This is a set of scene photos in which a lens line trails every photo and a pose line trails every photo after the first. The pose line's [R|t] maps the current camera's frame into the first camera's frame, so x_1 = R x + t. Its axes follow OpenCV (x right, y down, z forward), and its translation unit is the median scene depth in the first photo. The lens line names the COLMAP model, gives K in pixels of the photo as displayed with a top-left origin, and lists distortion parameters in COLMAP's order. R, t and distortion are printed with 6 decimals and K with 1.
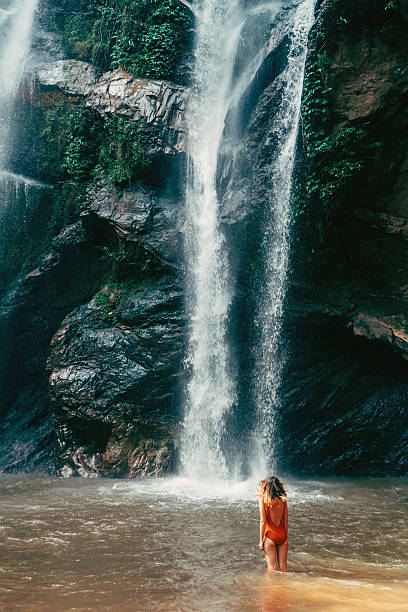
lens RADIAL K [[603.4, 0, 209.4], [0, 603.4, 313.2], [0, 0, 1]] dist [0.001014, 0.000000]
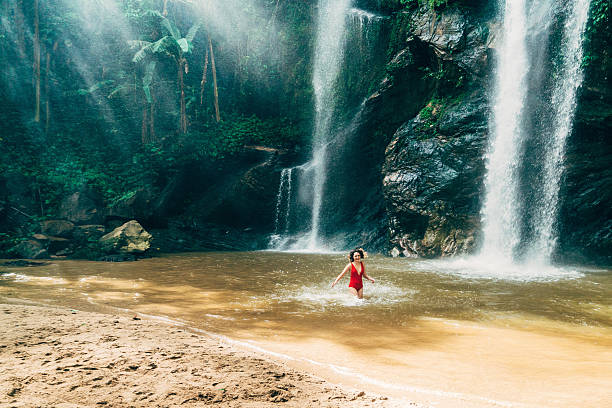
lens RADIAL K [[516.7, 0, 378.9], [0, 516.7, 254.6], [0, 0, 1]] dist [-0.026743, 0.008685]
pose [[0.929888, 0.046627, -0.364876, 0.127332], [0.039640, 0.973455, 0.225420, 0.014939], [0.365701, -0.224080, 0.903355, -0.014245]]
